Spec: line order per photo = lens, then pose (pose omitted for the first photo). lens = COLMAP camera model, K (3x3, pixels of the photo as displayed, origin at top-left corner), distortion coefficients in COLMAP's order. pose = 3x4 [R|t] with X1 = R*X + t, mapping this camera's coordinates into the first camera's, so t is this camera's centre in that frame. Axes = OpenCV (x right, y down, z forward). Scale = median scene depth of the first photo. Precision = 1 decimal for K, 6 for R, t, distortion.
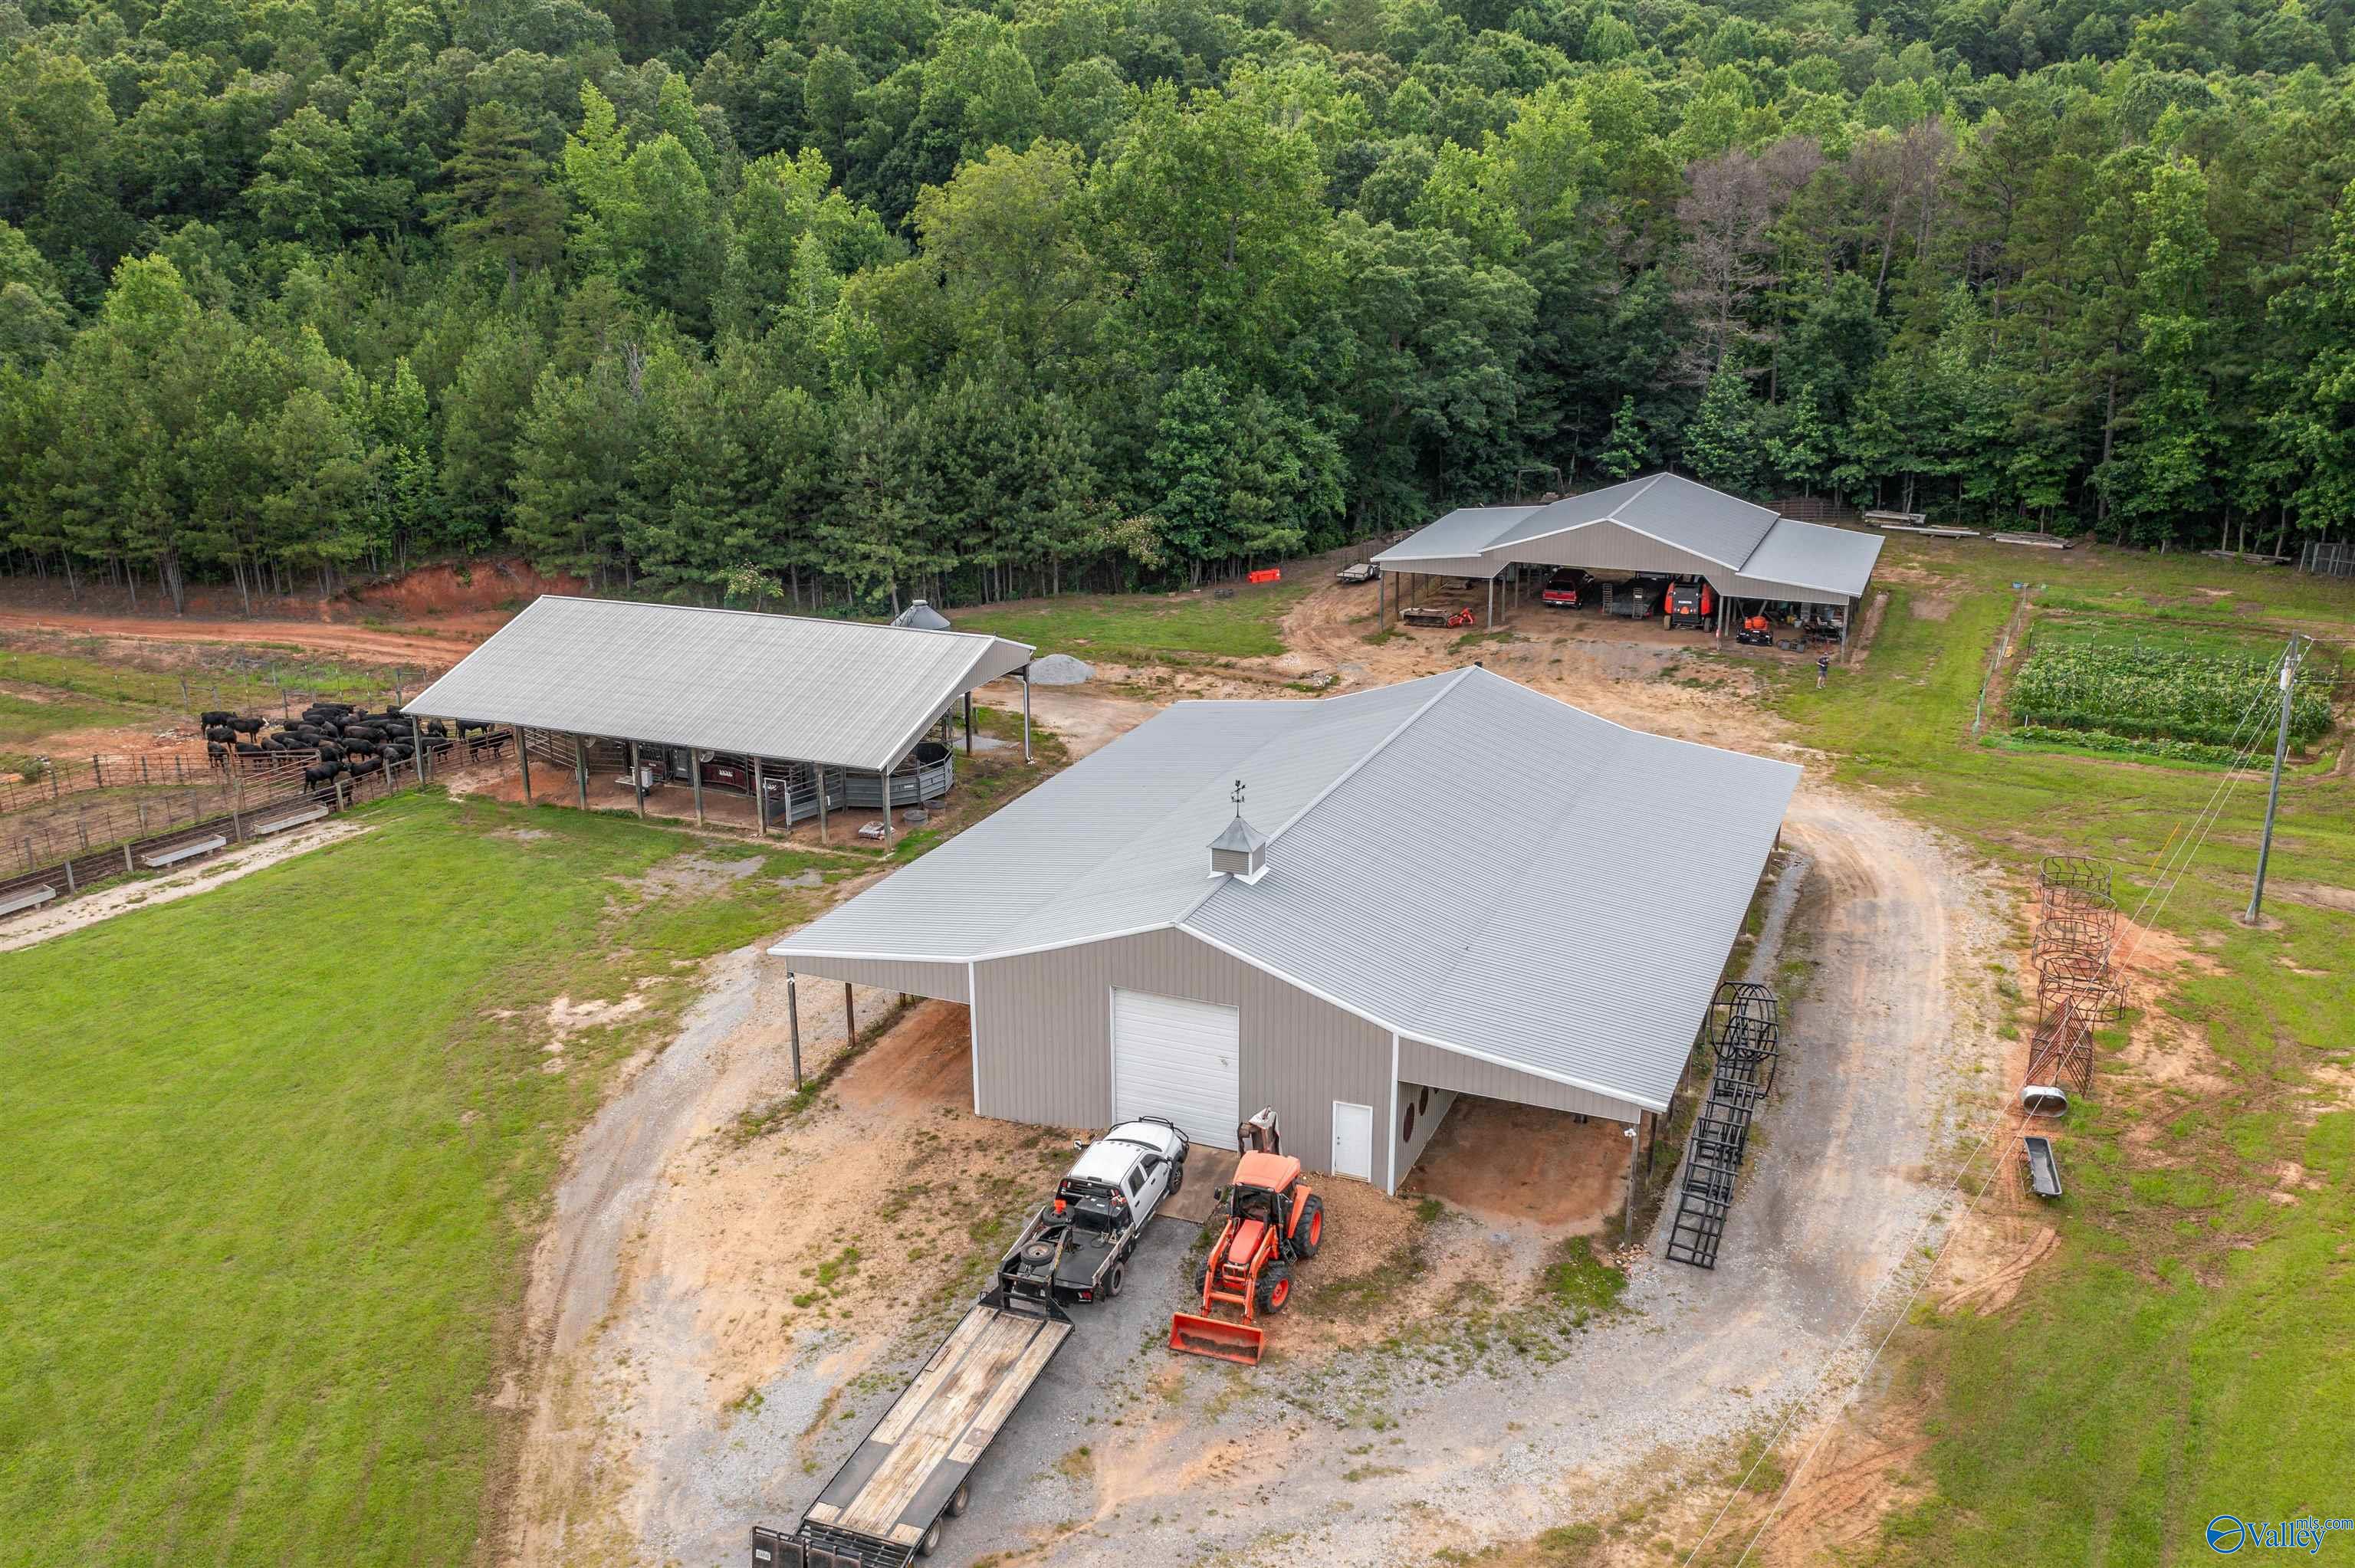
lens RADIAL K [[1913.7, 0, 1124.2], [0, 1913.7, 782.1], [0, 0, 1]] dist [-0.018304, -0.001647]
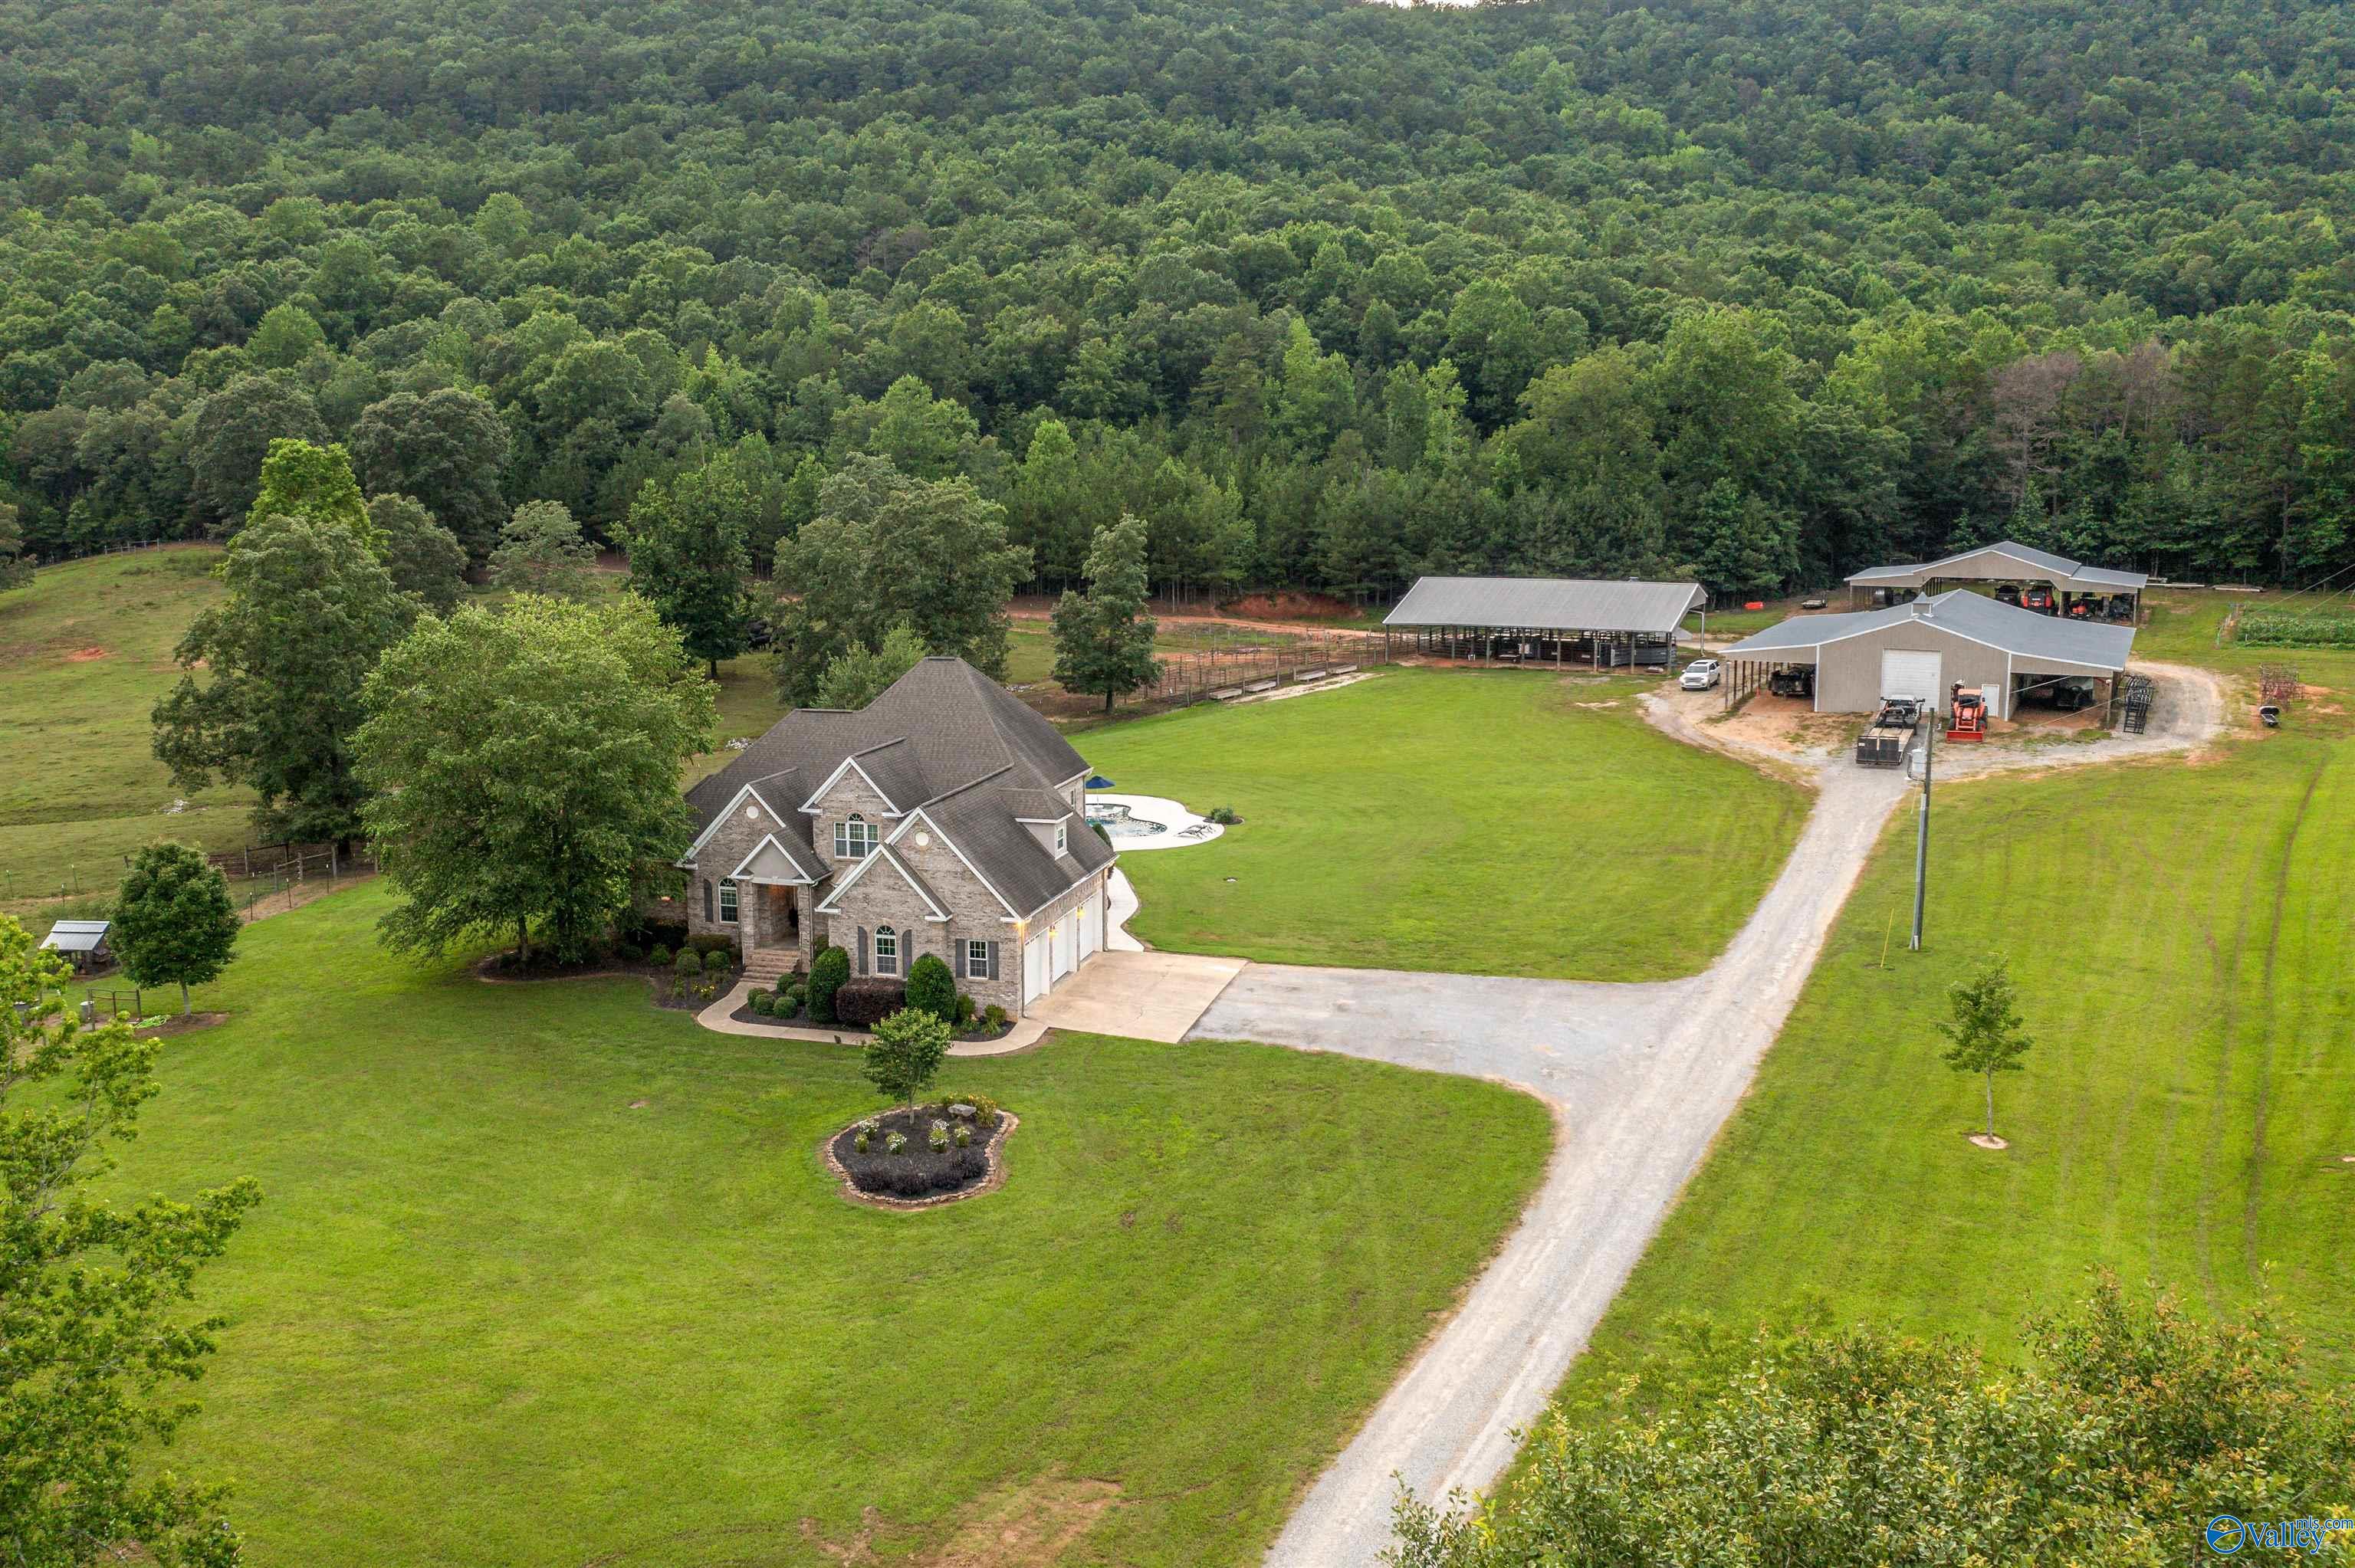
lens RADIAL K [[1930.2, 0, 1100.1], [0, 1930.2, 753.0], [0, 0, 1]] dist [-0.008634, -0.003592]
pose [[0.996360, 0.011959, -0.084399, -0.367122], [-0.023595, 0.990117, -0.138246, 0.276750], [0.081911, 0.139735, 0.986795, -0.708424]]
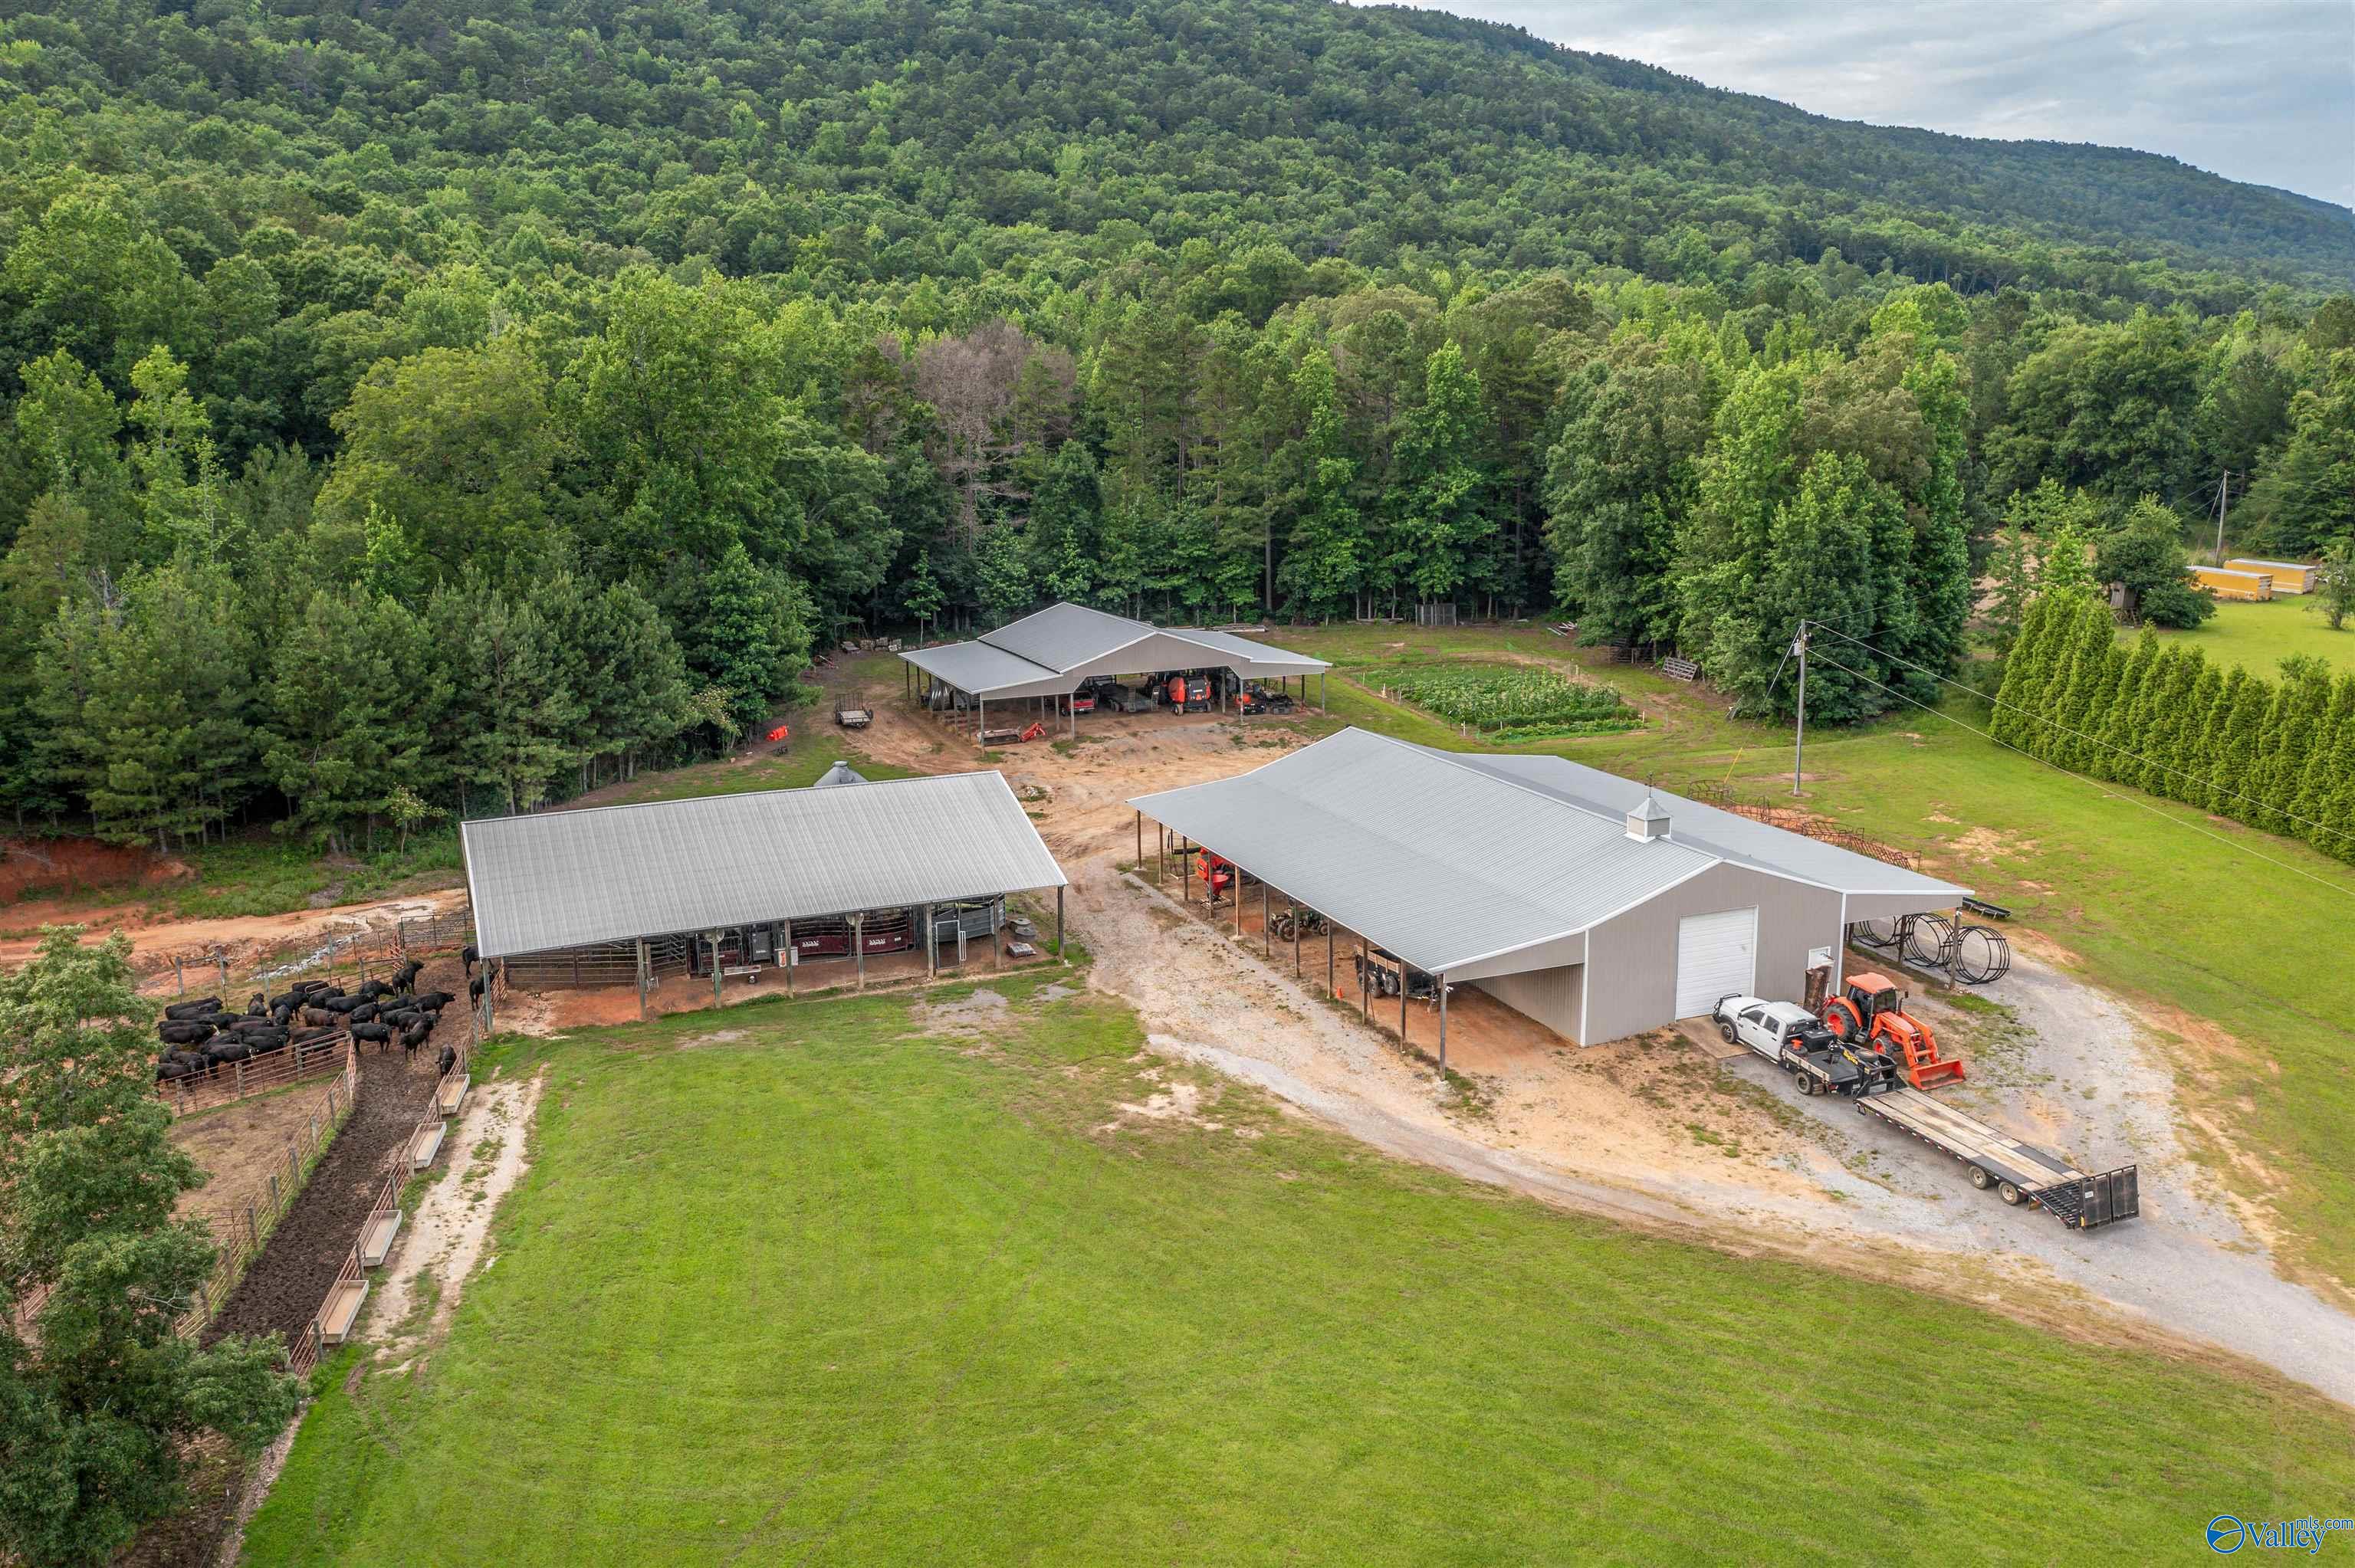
lens RADIAL K [[1913.7, 0, 1124.2], [0, 1913.7, 782.1], [0, 0, 1]] dist [-0.018304, -0.001647]
pose [[0.712568, -0.155582, 0.684135, -0.560846], [0.220061, 0.975458, -0.007374, -0.032221], [-0.666198, 0.155806, 0.729318, 0.095887]]
